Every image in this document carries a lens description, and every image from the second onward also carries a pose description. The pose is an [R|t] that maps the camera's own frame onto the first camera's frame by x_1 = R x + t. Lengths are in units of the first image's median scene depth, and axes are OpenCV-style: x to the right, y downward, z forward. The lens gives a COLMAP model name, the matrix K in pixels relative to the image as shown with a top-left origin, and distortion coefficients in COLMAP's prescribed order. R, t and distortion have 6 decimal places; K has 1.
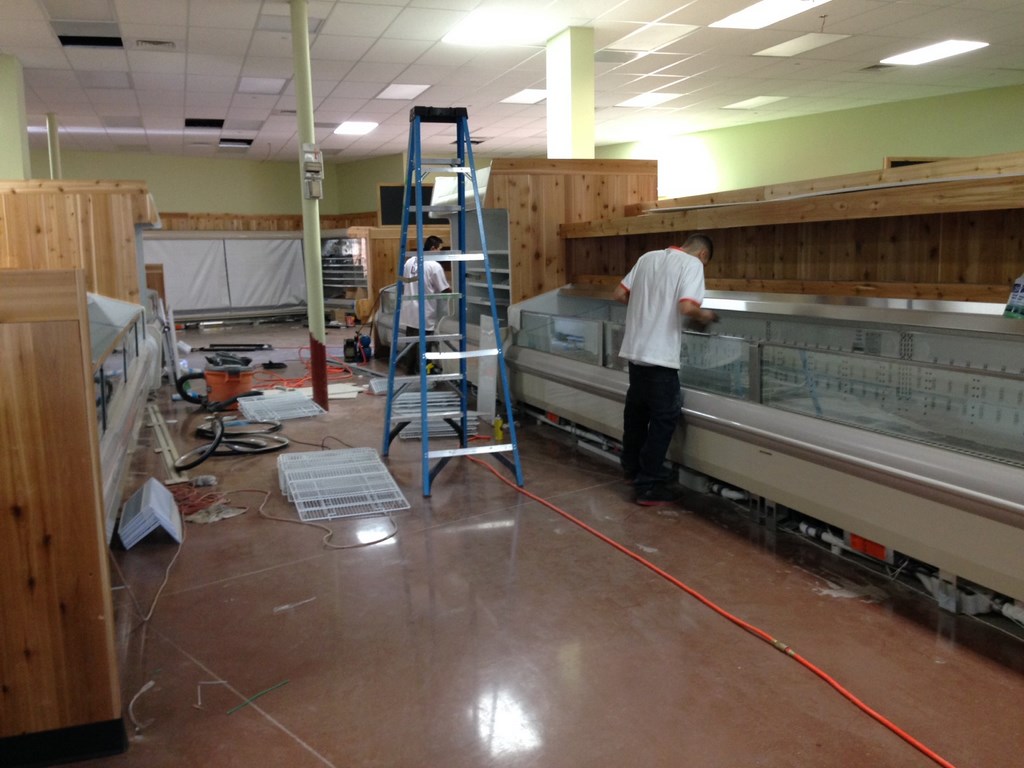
lens RADIAL K [[973.5, 0, 516.8], [0, 973.5, 380.2], [0, 0, 1]] dist [0.074657, 0.000000]
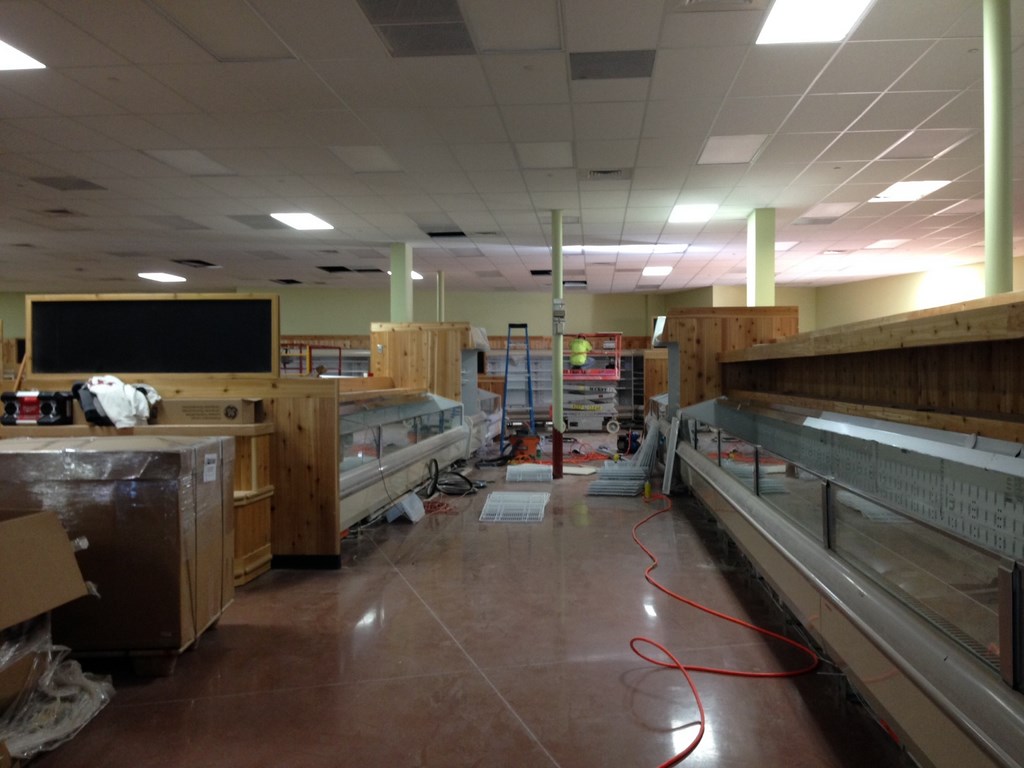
lens RADIAL K [[973.5, 0, 504.7], [0, 973.5, 386.8], [0, 0, 1]] dist [0.074657, 0.000000]
pose [[0.911940, 0.025270, -0.409545, 0.335518], [-0.069314, 0.993245, -0.093056, 0.039437], [0.404427, 0.113249, 0.907532, -0.383903]]
